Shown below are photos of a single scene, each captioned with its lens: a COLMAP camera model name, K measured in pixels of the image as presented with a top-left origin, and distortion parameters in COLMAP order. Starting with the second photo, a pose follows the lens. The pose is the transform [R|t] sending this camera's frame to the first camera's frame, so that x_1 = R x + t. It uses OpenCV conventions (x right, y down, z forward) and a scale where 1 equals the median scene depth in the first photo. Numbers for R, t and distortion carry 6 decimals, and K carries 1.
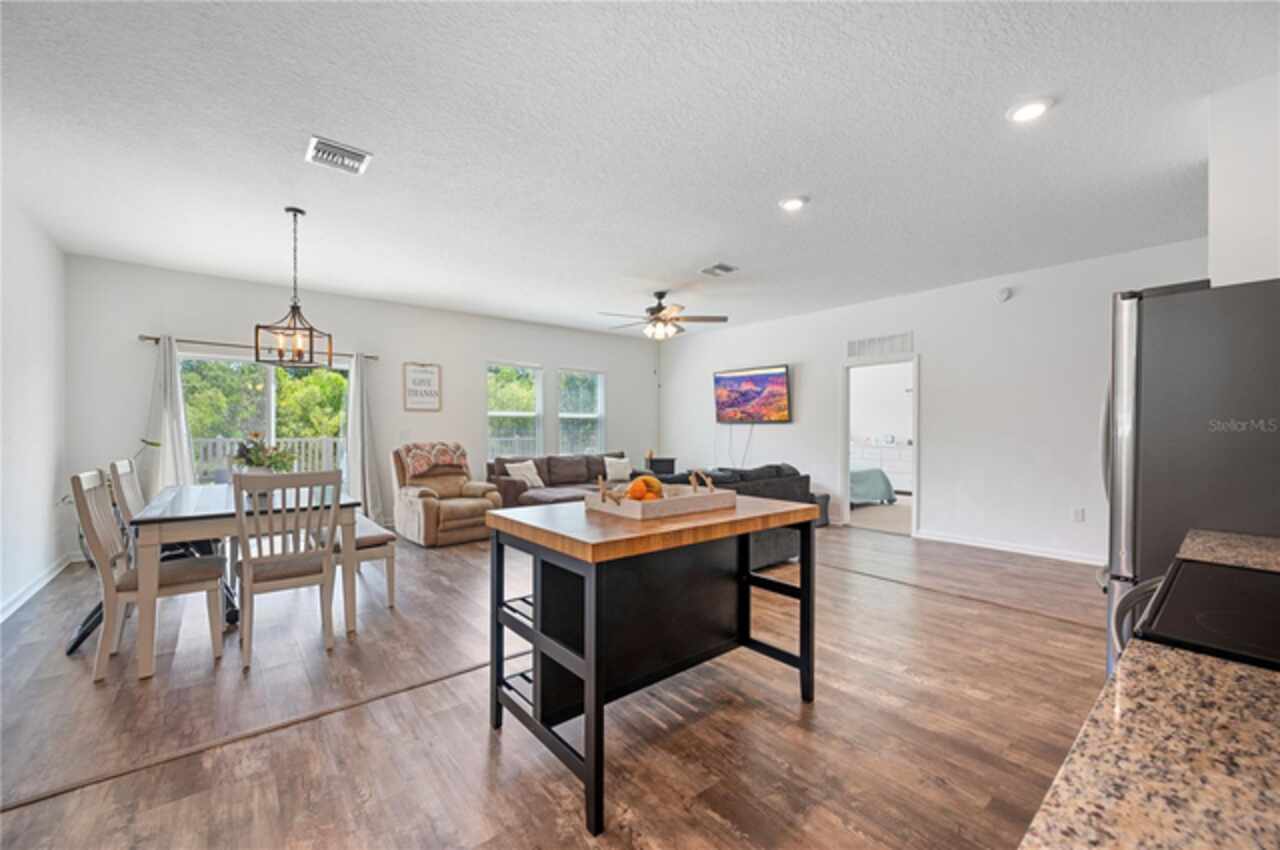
lens RADIAL K [[506.0, 0, 639.6], [0, 506.0, 428.7], [0, 0, 1]] dist [-0.000924, -0.000165]
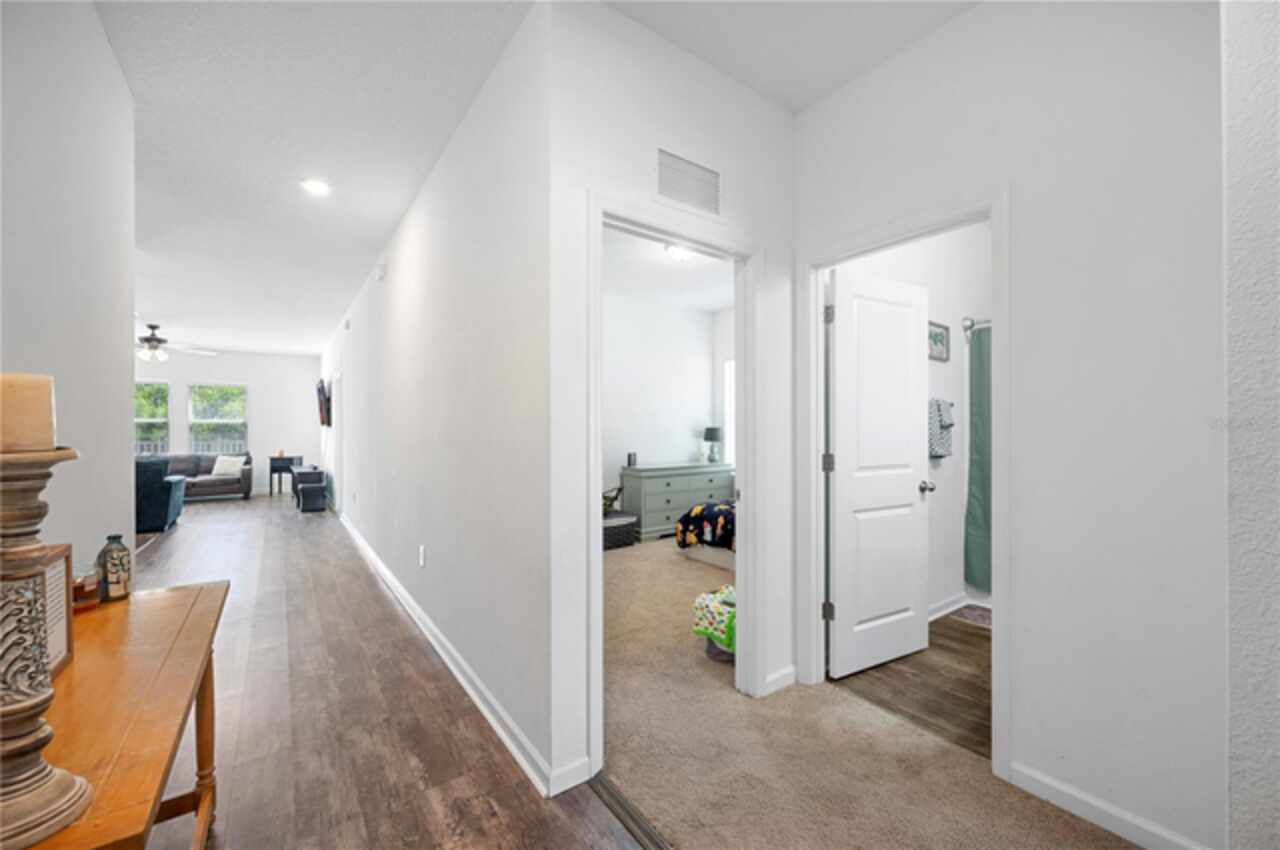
lens RADIAL K [[506.0, 0, 643.3], [0, 506.0, 430.7], [0, 0, 1]] dist [-0.000924, -0.000165]
pose [[0.997746, -0.007470, -0.066684, 1.201208], [0.007542, 0.999971, 0.000834, 0.003712], [0.066676, -0.001335, 0.997774, -0.170887]]
